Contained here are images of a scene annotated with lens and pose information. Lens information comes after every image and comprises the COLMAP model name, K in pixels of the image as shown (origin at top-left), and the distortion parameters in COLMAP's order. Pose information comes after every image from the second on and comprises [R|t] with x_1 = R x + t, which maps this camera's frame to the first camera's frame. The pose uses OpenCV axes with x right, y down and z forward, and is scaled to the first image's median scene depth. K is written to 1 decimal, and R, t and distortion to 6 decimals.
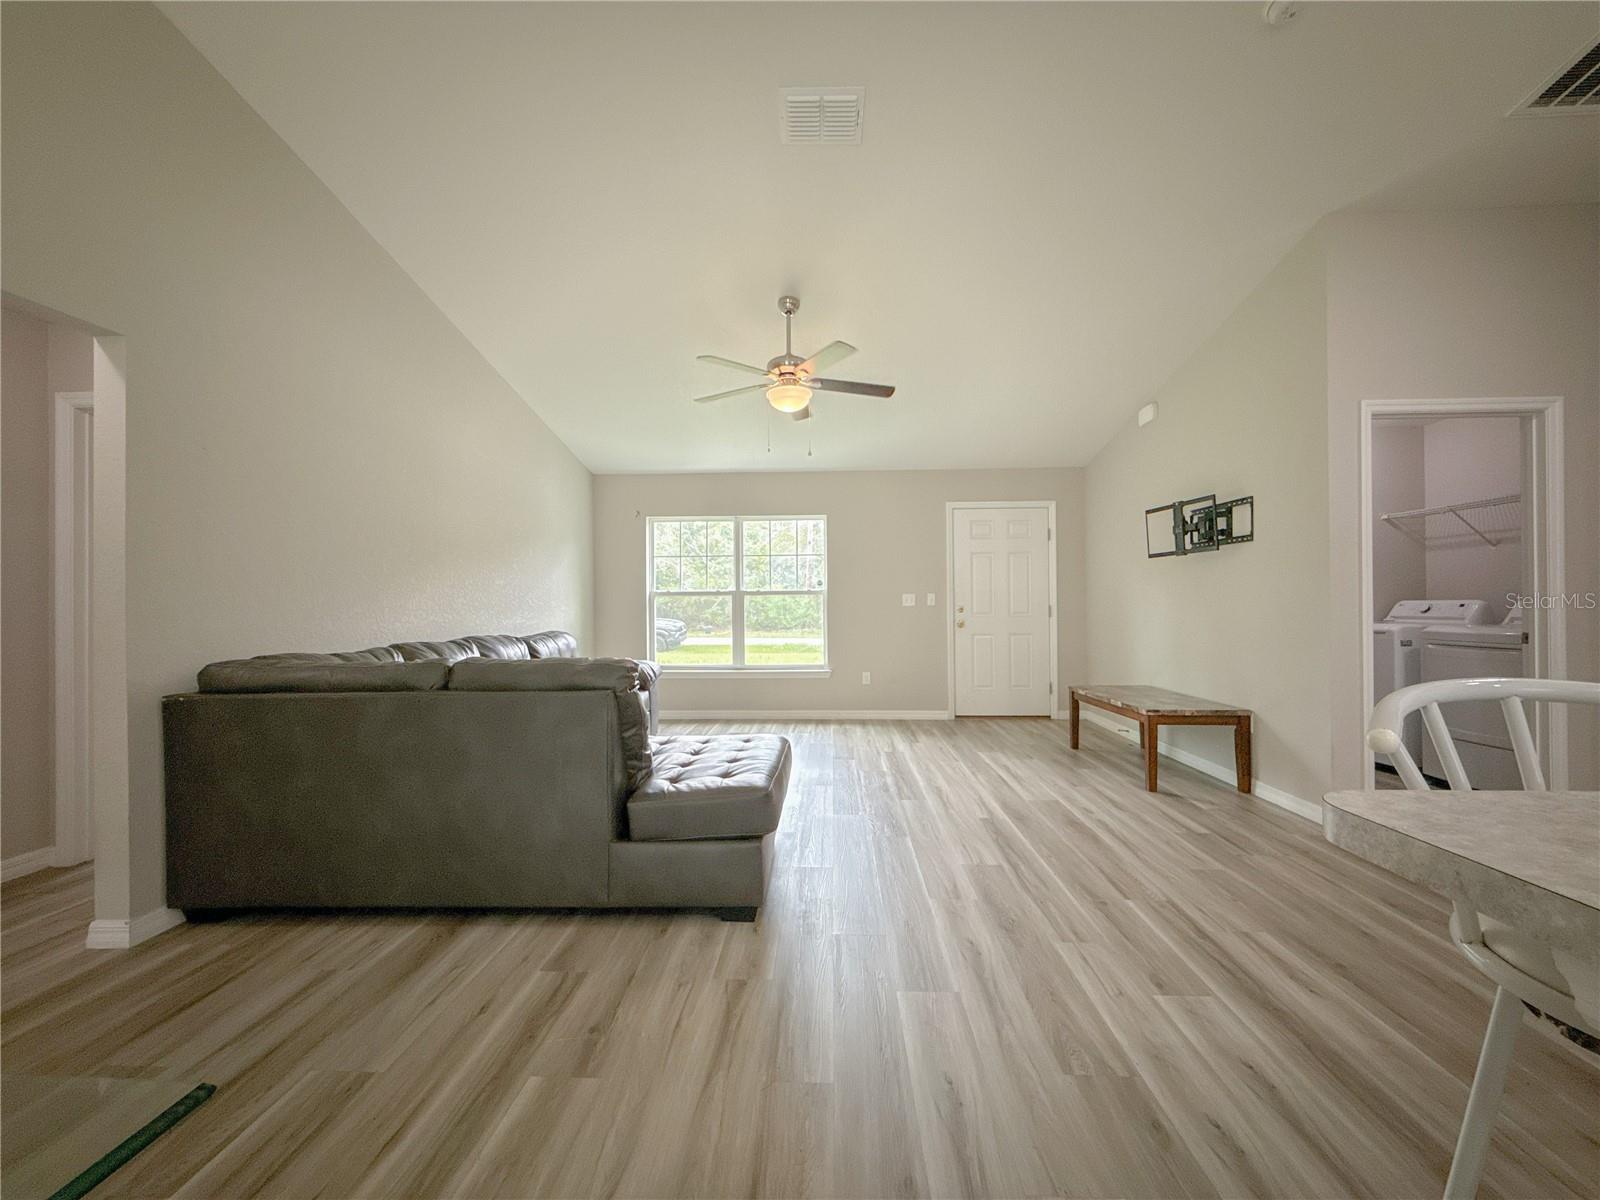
lens RADIAL K [[637.7, 0, 801.0], [0, 637.7, 598.5], [0, 0, 1]] dist [0.000465, -0.000539]
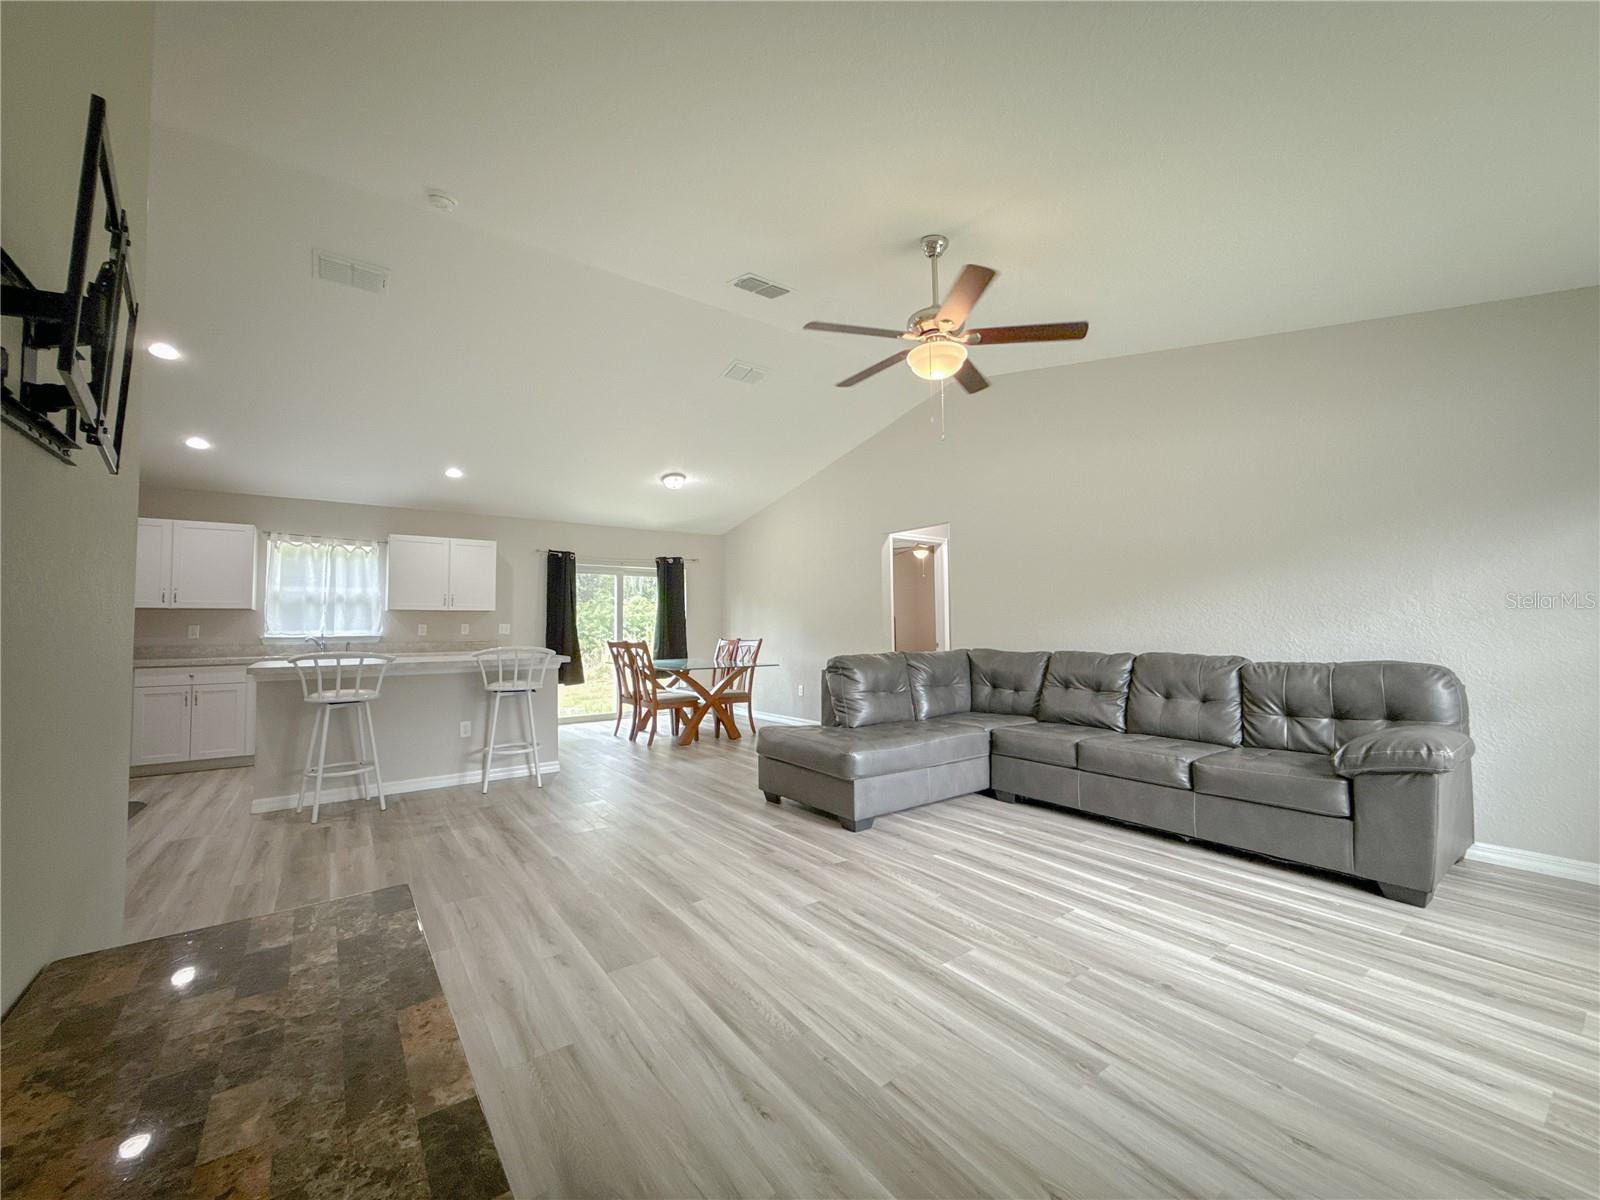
lens RADIAL K [[637.7, 0, 801.0], [0, 637.7, 598.5], [0, 0, 1]] dist [0.000465, -0.000539]
pose [[-0.777773, -0.011956, -0.628432, 0.567065], [0.022311, 0.998664, -0.046613, 0.006973], [0.628149, -0.050275, -0.776467, 1.410268]]
